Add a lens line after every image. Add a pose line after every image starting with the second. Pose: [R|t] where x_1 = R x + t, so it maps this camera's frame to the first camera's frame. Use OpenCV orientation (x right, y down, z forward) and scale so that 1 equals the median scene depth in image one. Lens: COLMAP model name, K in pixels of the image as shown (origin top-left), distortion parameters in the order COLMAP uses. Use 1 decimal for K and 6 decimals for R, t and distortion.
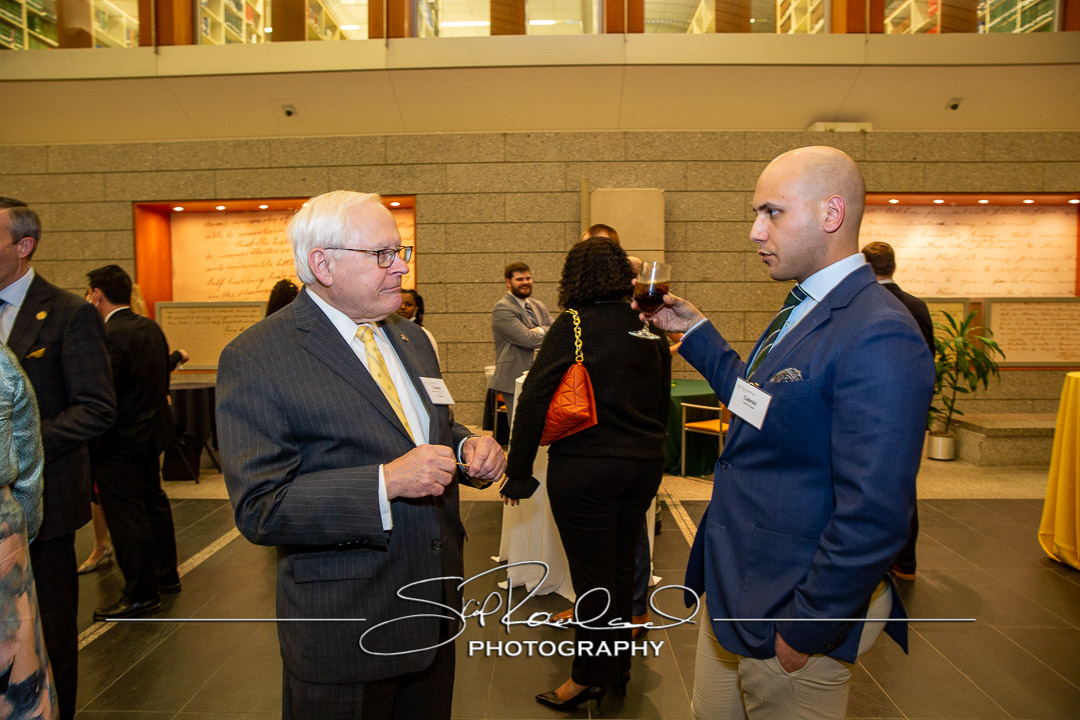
lens RADIAL K [[735.4, 0, 529.6], [0, 735.4, 356.9], [0, 0, 1]] dist [-0.108434, 0.081403]
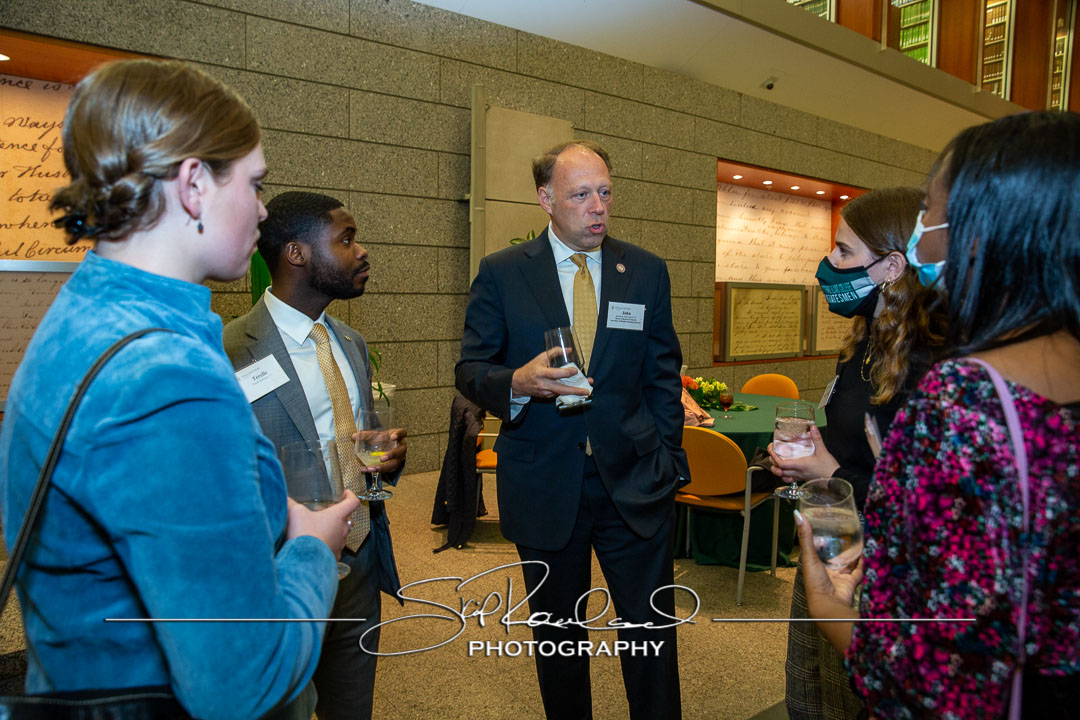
lens RADIAL K [[735.4, 0, 532.6], [0, 735.4, 360.3], [0, 0, 1]] dist [-0.108434, 0.081403]
pose [[0.781321, -0.040068, 0.622842, -0.282081], [0.025037, 0.999146, 0.032868, -0.022155], [-0.623627, -0.010087, 0.781657, 0.449263]]
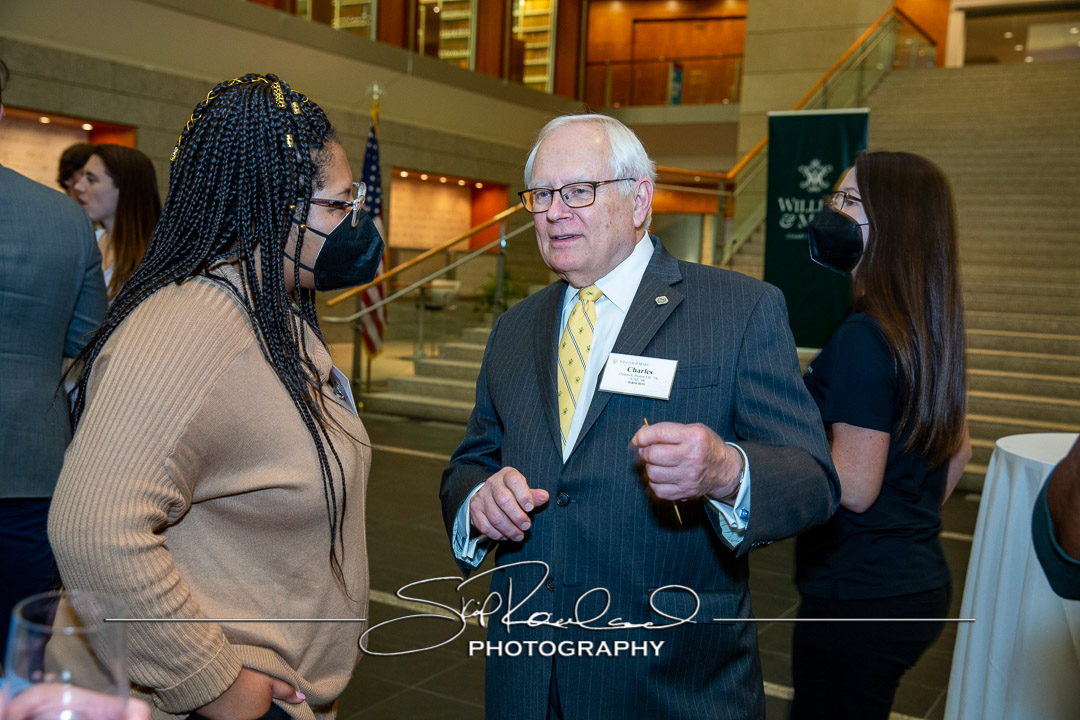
lens RADIAL K [[1148.3, 0, 543.3], [0, 1148.3, 357.4], [0, 0, 1]] dist [0.042768, 0.000000]
pose [[0.473648, -0.046651, 0.879478, -0.332735], [0.009021, 0.998801, 0.048122, 0.022394], [-0.880668, -0.014859, 0.473501, -0.291314]]
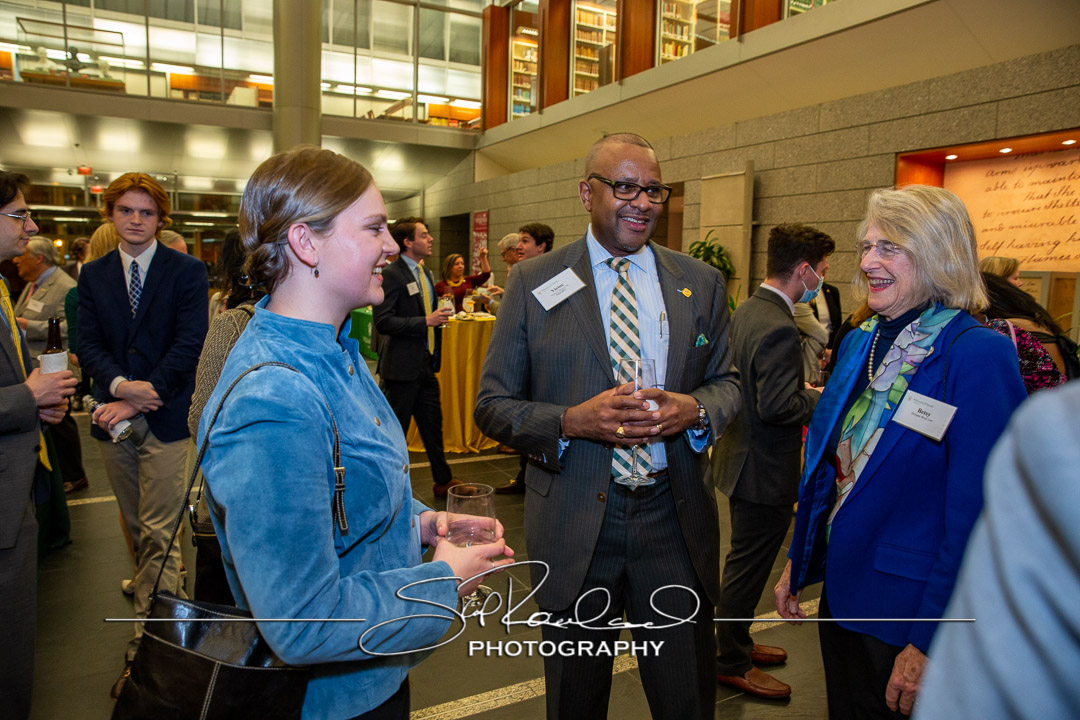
lens RADIAL K [[735.4, 0, 531.7], [0, 735.4, 362.5], [0, 0, 1]] dist [-0.108434, 0.081403]
pose [[0.499082, 0.125520, -0.857416, 0.006462], [-0.080022, 0.991902, 0.098629, -0.012985], [0.862852, 0.019388, 0.505085, 0.175347]]
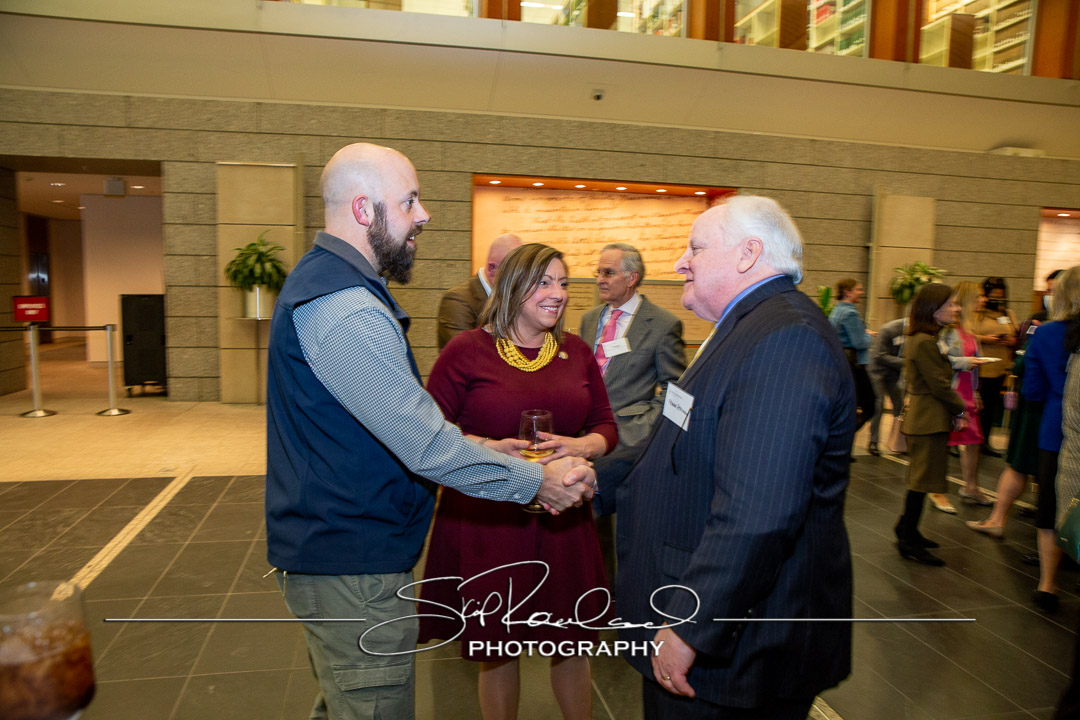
lens RADIAL K [[735.4, 0, 531.1], [0, 735.4, 362.4], [0, 0, 1]] dist [-0.108434, 0.081403]
pose [[0.971889, 0.000571, 0.235440, -0.716214], [-0.010947, 0.999025, 0.042767, -0.000152], [-0.235186, -0.044142, 0.970948, -0.009330]]
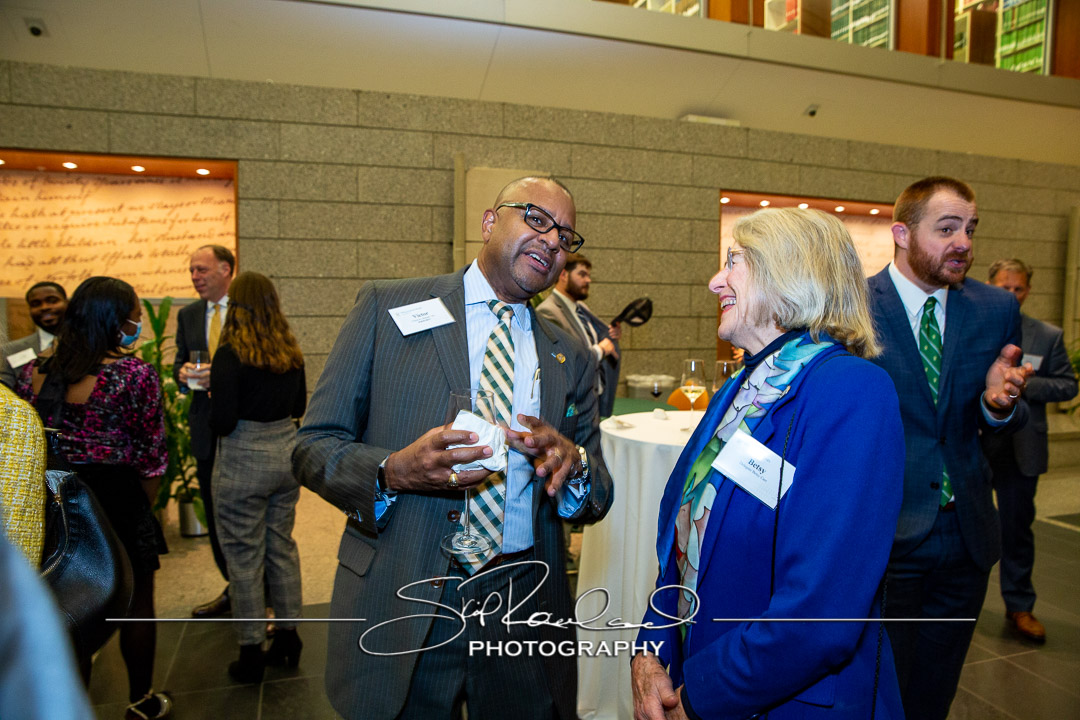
lens RADIAL K [[735.4, 0, 537.3], [0, 735.4, 360.5], [0, 0, 1]] dist [-0.108434, 0.081403]
pose [[0.938682, -0.013144, 0.344534, -0.122832], [0.012560, 0.999913, 0.003928, -0.012733], [-0.344555, 0.000640, 0.938766, 0.189708]]
